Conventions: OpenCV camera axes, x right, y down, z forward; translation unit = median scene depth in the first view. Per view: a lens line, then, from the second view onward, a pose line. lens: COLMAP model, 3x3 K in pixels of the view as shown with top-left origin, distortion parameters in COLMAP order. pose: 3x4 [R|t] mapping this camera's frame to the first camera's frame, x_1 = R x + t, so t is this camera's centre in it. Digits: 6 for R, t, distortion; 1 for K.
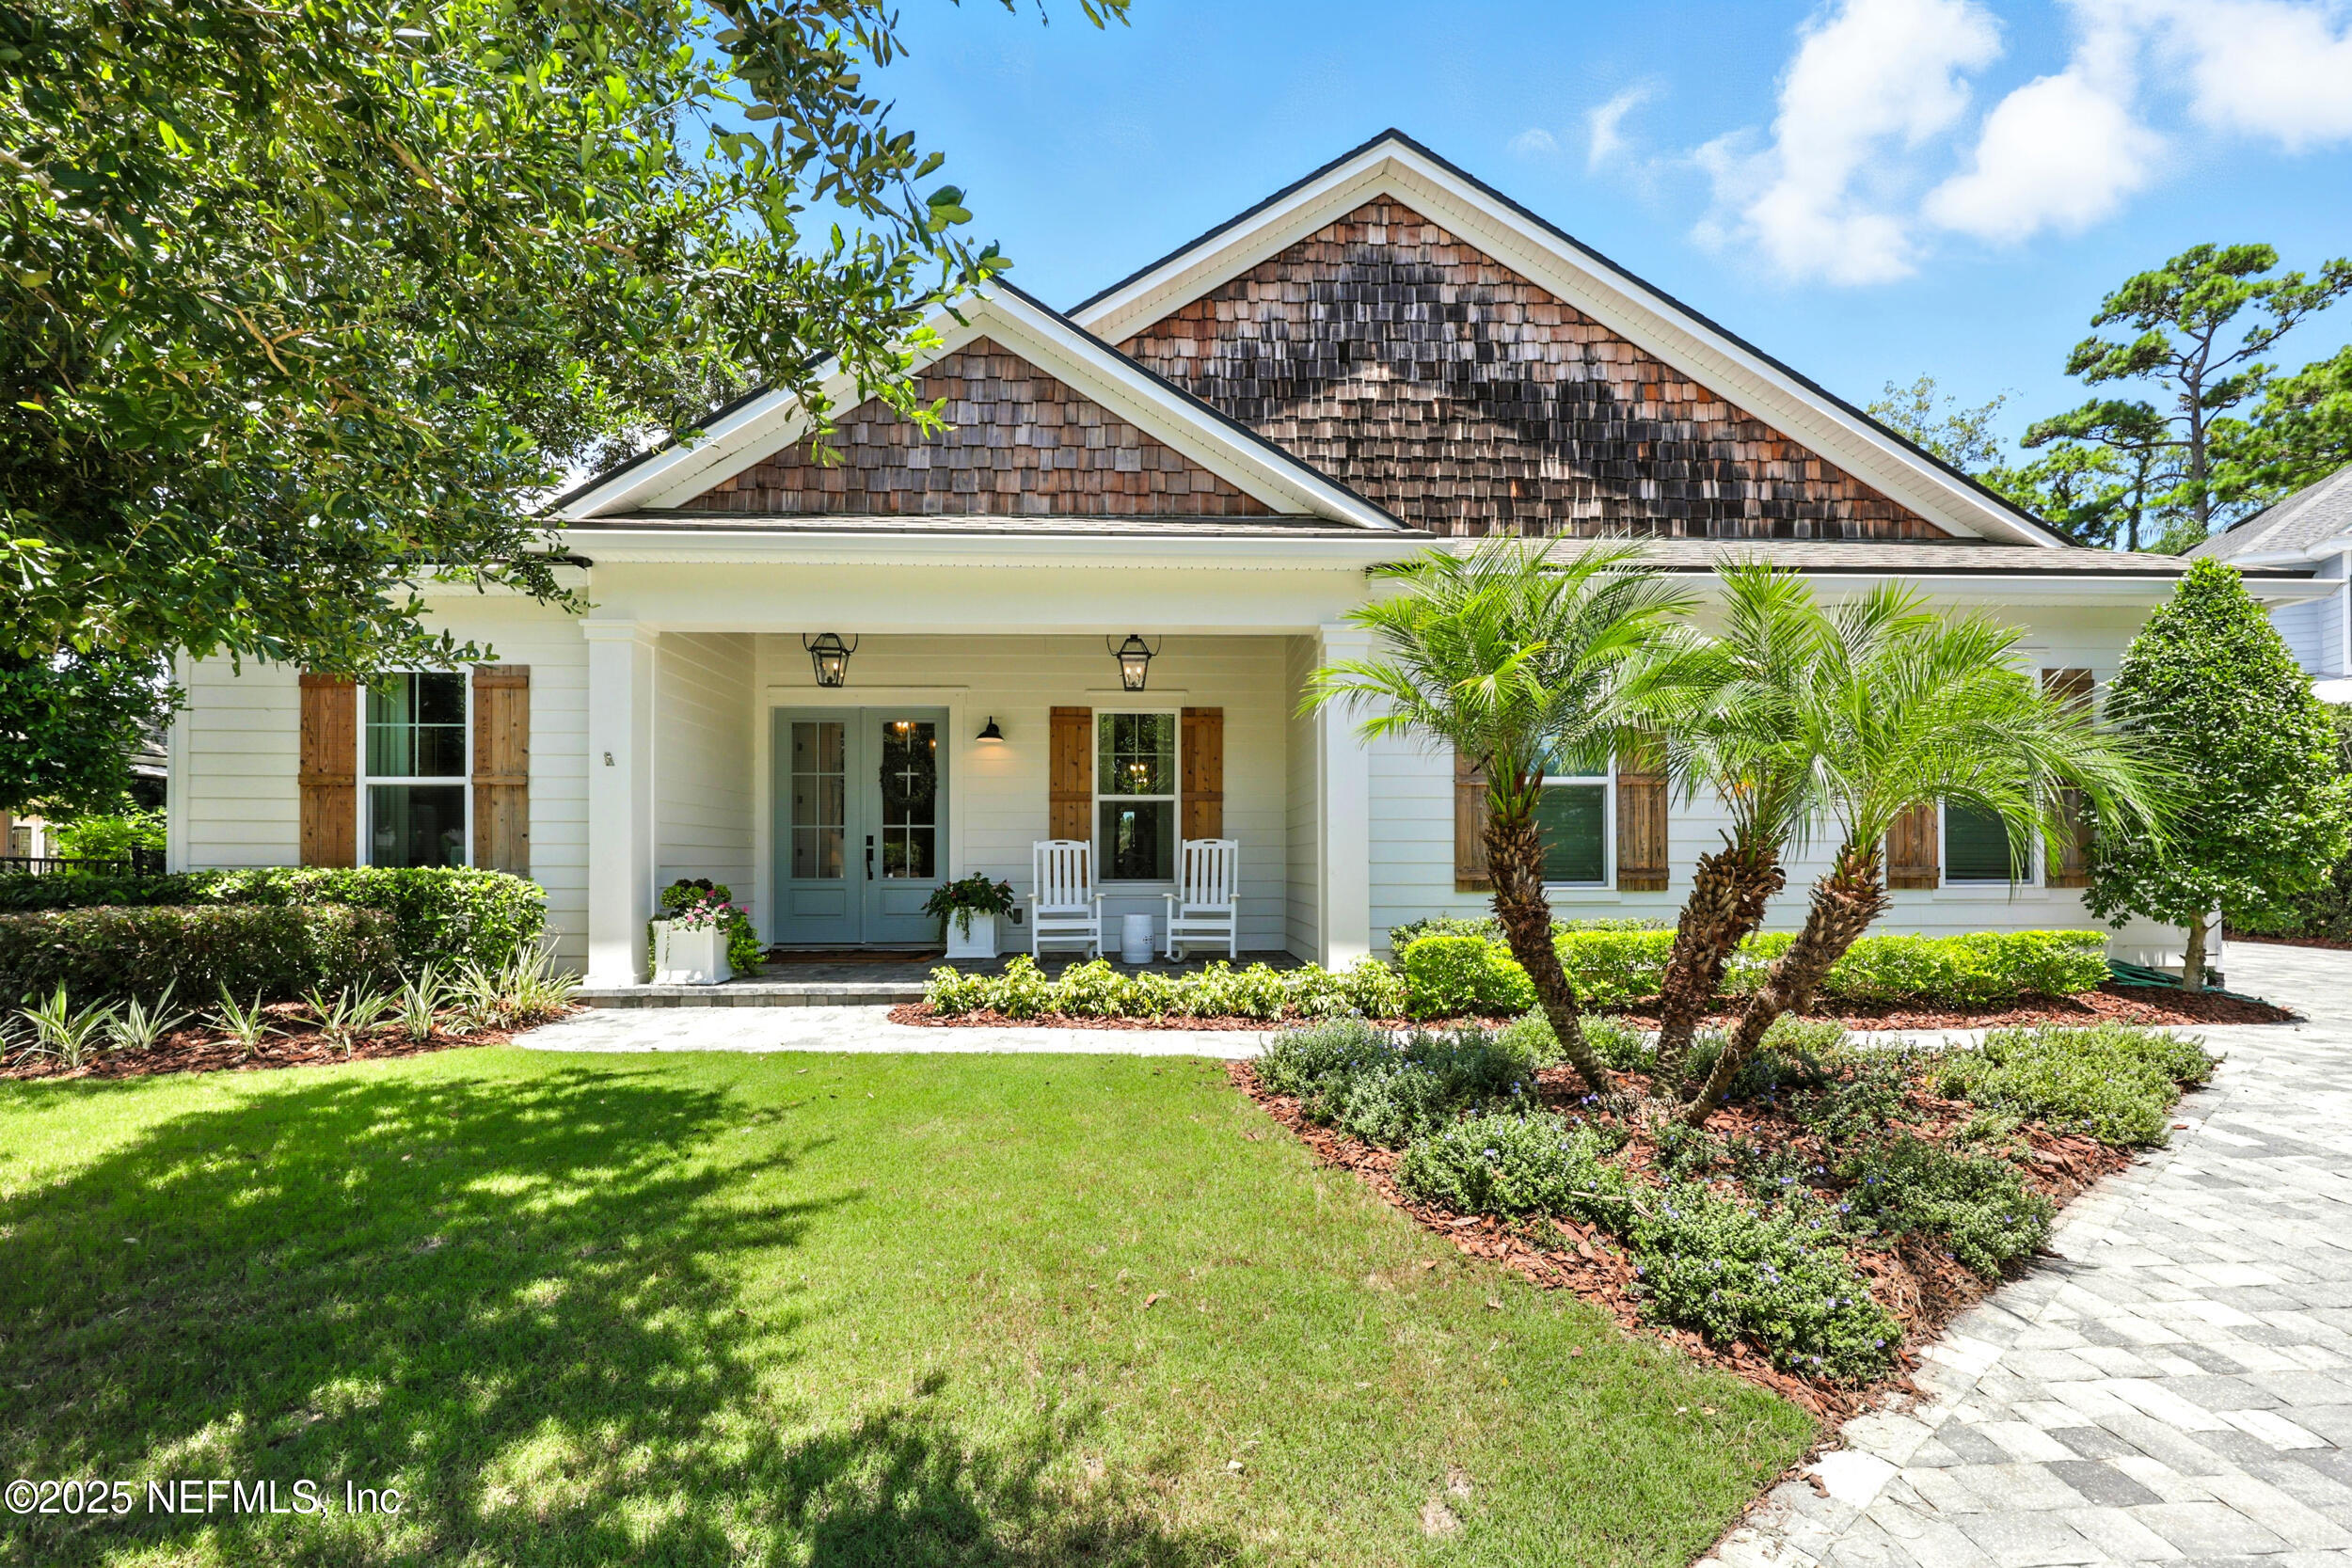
lens RADIAL K [[1011.7, 0, 1180.7], [0, 1011.7, 856.2], [0, 0, 1]] dist [-0.010640, 0.001926]
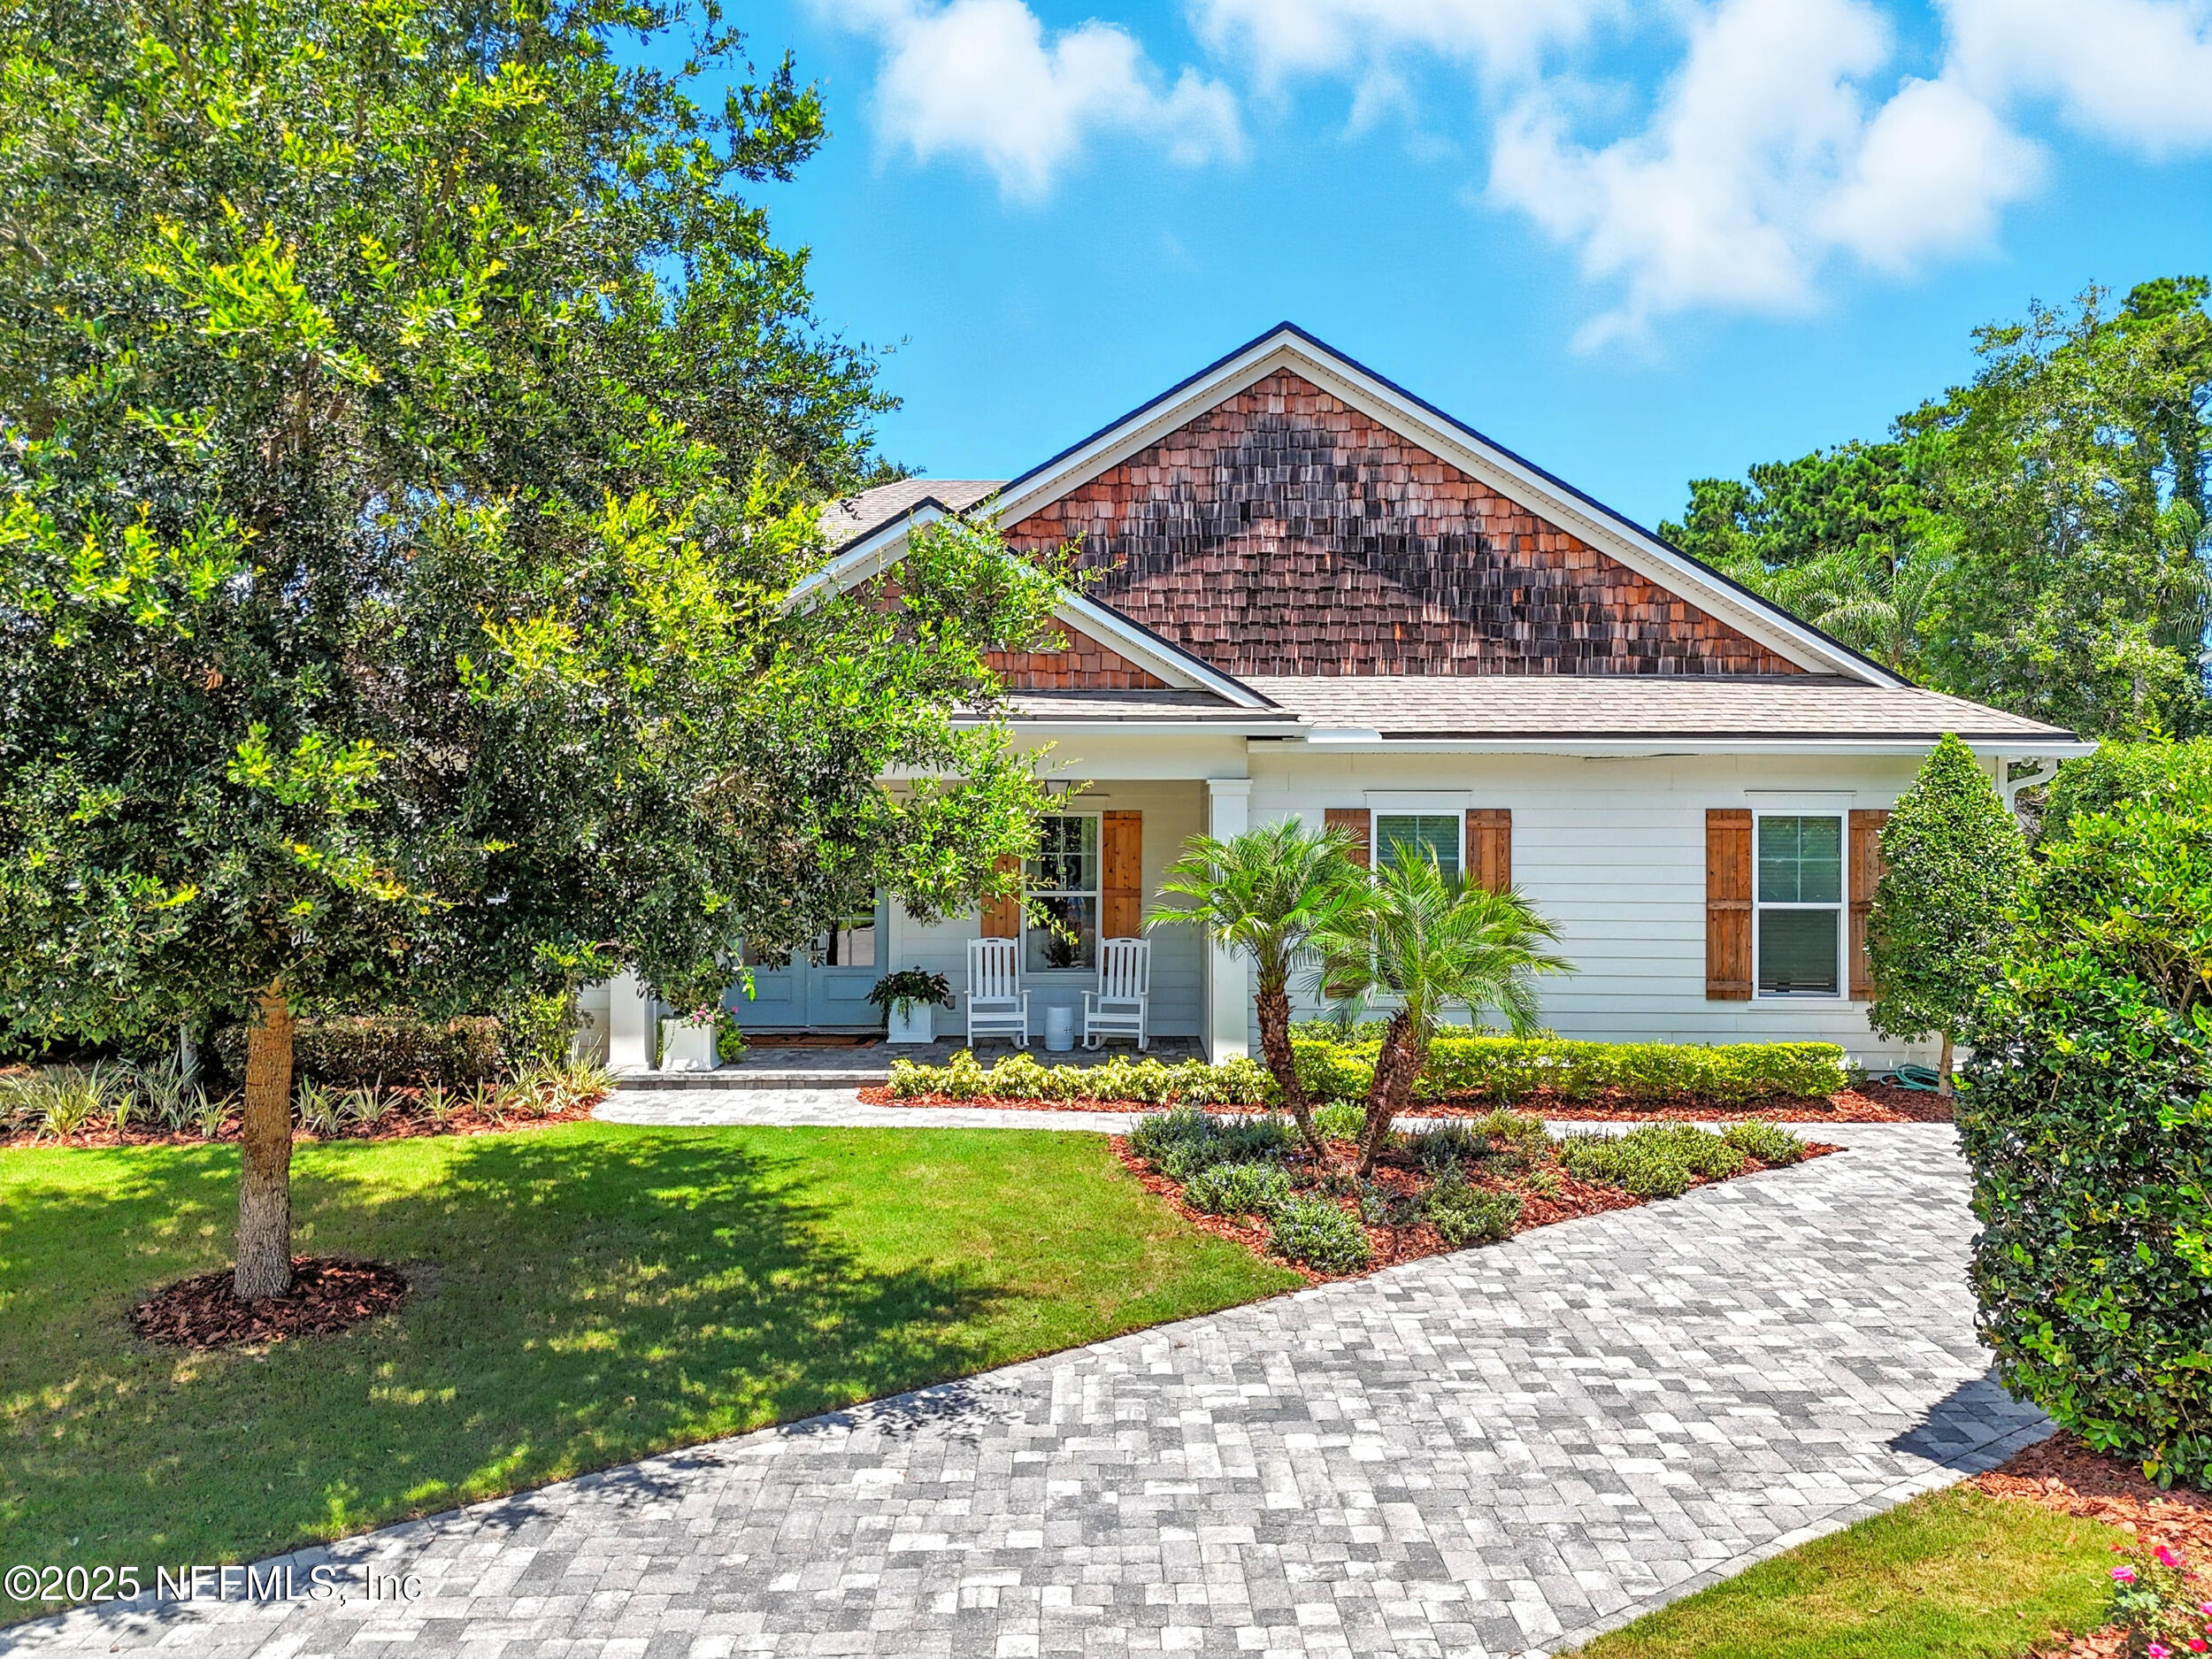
lens RADIAL K [[1605.8, 0, 1095.1], [0, 1605.8, 861.0], [0, 0, 1]] dist [0.063254, -0.046915]
pose [[0.998998, 0.006835, -0.044237, 0.076768], [-0.005831, 0.999723, 0.022782, -0.150859], [0.044381, -0.022501, 0.998761, -0.804501]]
